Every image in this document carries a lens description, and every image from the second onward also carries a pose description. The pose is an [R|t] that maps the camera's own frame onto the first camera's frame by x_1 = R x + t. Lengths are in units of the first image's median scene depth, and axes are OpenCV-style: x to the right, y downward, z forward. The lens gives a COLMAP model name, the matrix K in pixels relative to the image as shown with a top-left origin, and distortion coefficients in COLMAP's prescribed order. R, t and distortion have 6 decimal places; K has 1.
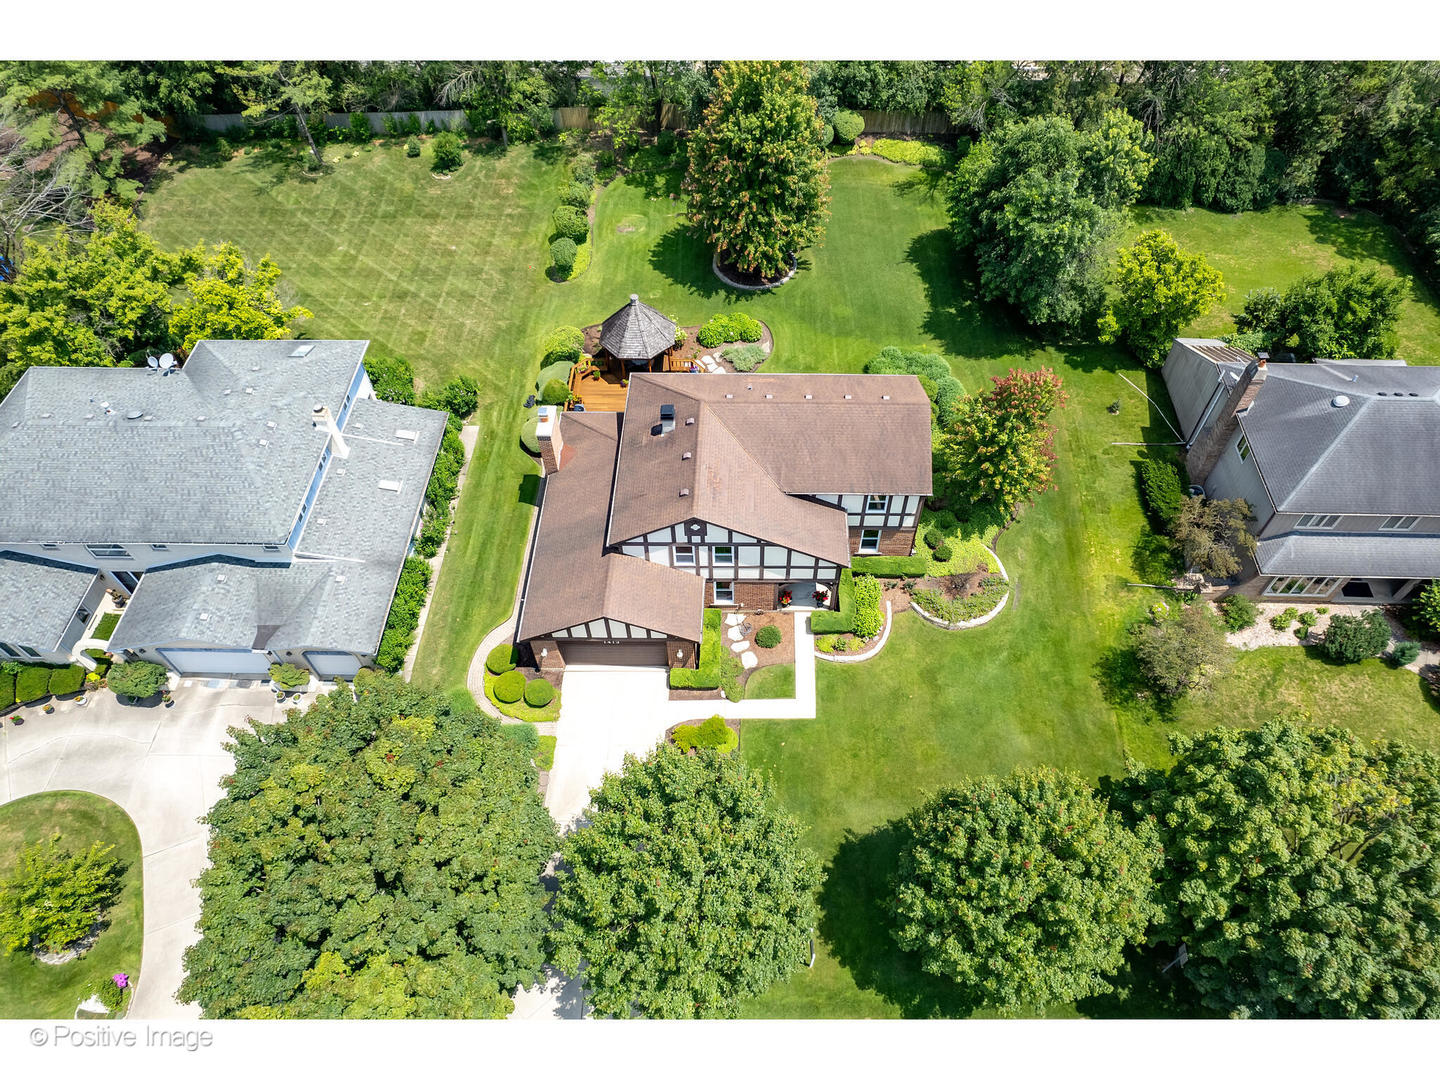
lens RADIAL K [[924.4, 0, 749.3], [0, 924.4, 571.0], [0, 0, 1]] dist [-0.046308, 0.000262]
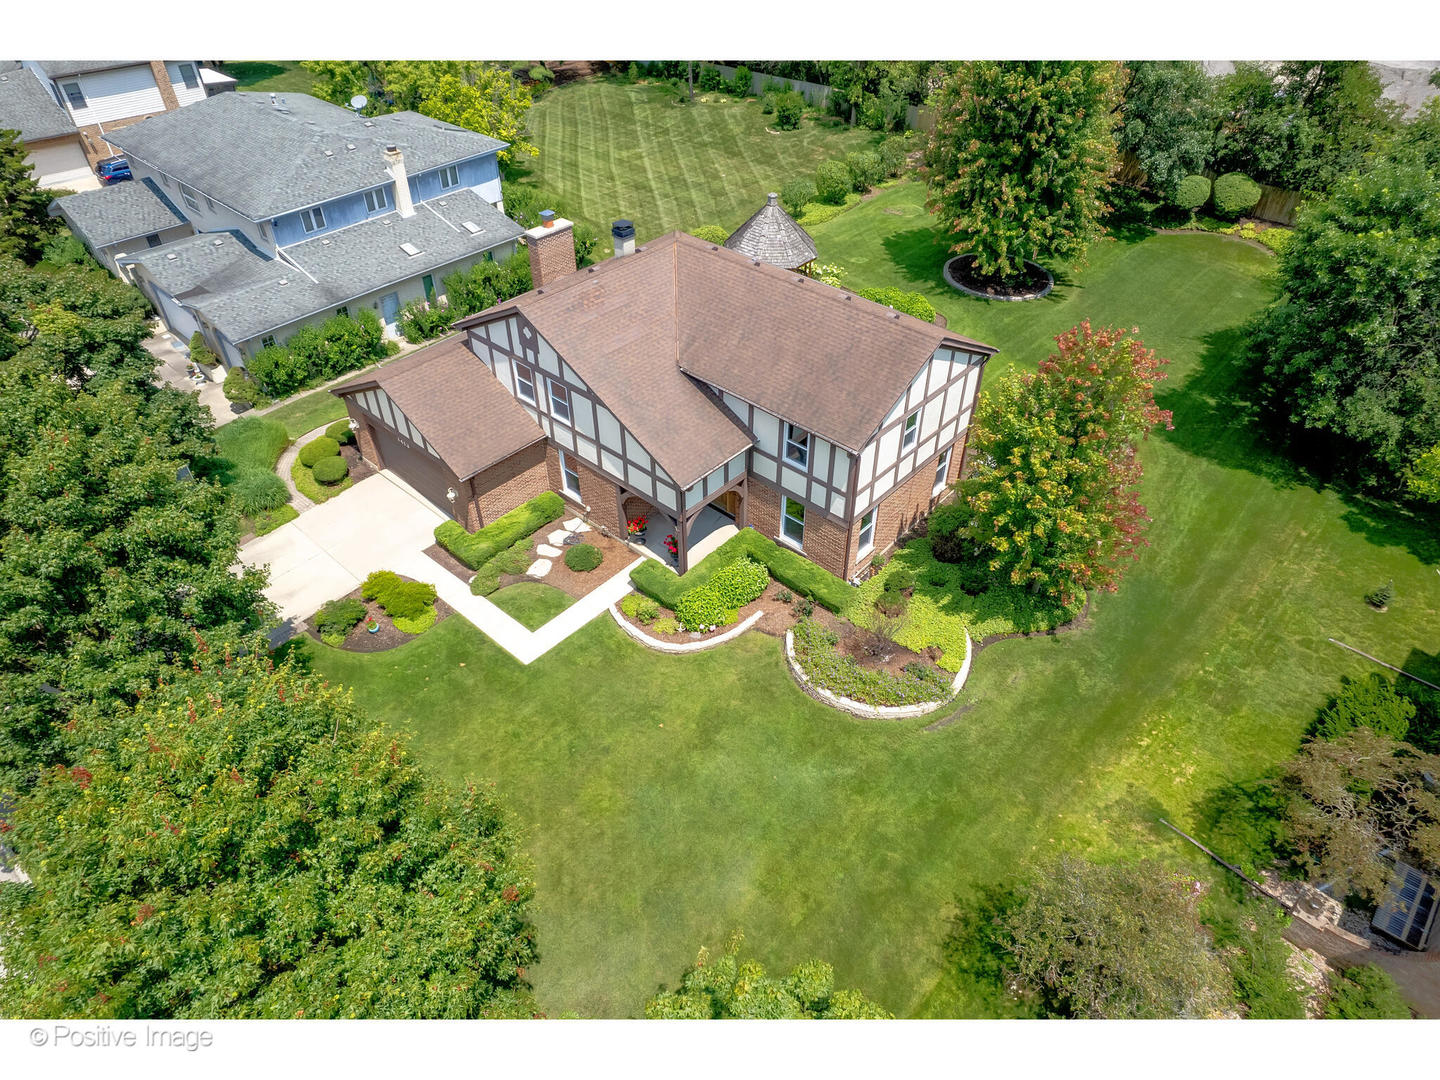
lens RADIAL K [[907.6, 0, 720.0], [0, 907.6, 540.0], [0, 0, 1]] dist [-0.045348, 0.003103]
pose [[0.736257, 0.423124, -0.528102, 0.453300], [-0.541123, 0.836737, -0.084003, 0.061483], [0.406339, 0.347616, 0.845016, 0.459681]]
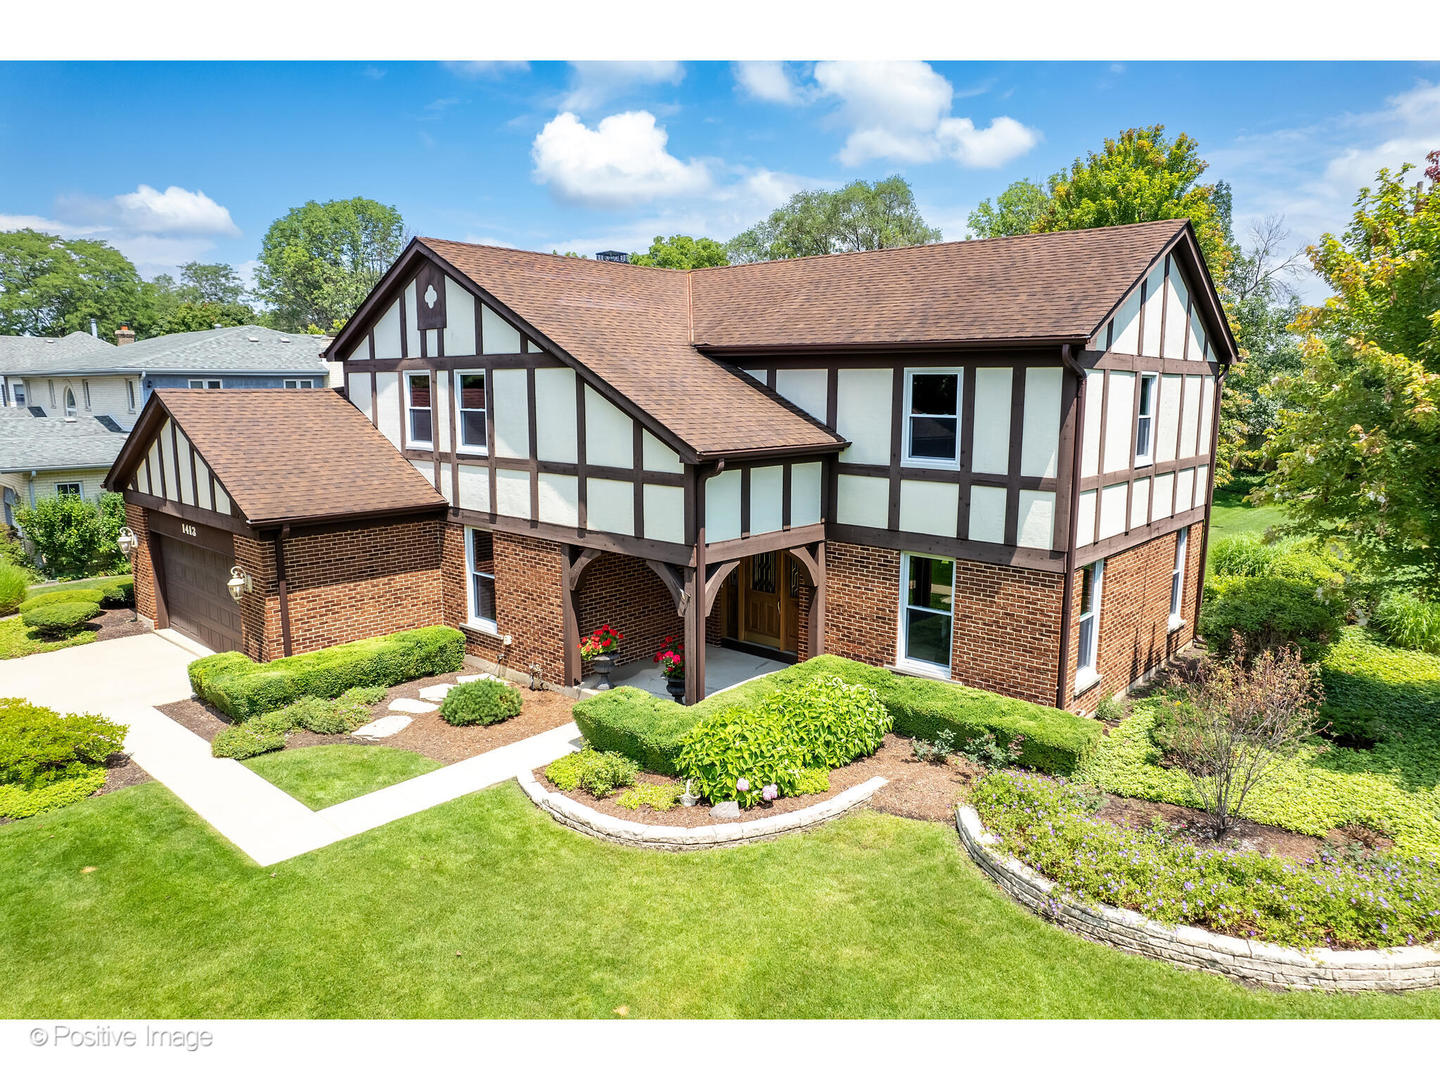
lens RADIAL K [[899.9, 0, 719.8], [0, 899.9, 559.0], [0, 0, 1]] dist [-0.037165, 0.001805]
pose [[0.736371, 0.096360, -0.669681, 0.290832], [-0.544347, 0.672197, -0.501834, 0.149468], [0.401801, 0.734075, 0.547439, 0.824213]]
